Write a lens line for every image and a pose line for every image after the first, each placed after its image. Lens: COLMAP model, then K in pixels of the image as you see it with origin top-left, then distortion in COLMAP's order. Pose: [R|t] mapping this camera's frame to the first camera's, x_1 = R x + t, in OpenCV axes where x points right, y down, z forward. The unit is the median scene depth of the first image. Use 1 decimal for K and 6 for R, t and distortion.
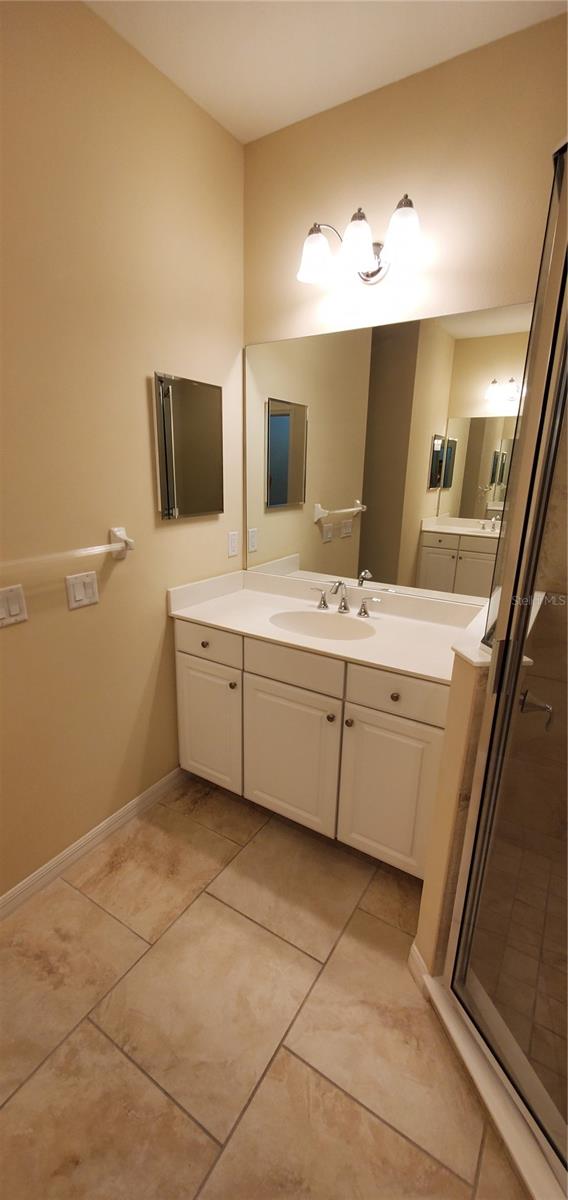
lens RADIAL K [[469.1, 0, 287.4], [0, 469.1, 605.9], [0, 0, 1]] dist [-0.010630, -0.000089]
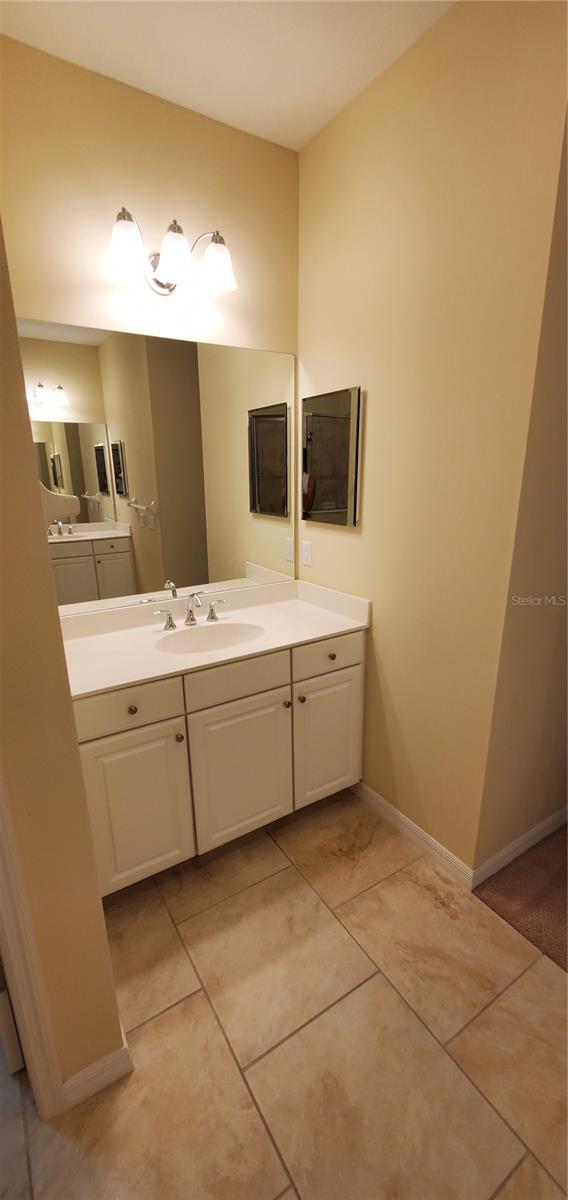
lens RADIAL K [[479.4, 0, 260.3], [0, 479.4, 603.5], [0, 0, 1]] dist [-0.001784, -0.000170]
pose [[0.465872, -0.274645, 0.841150, -0.844790], [0.284406, 0.946646, 0.151573, -0.179295], [-0.837900, 0.168614, 0.519127, 0.445938]]
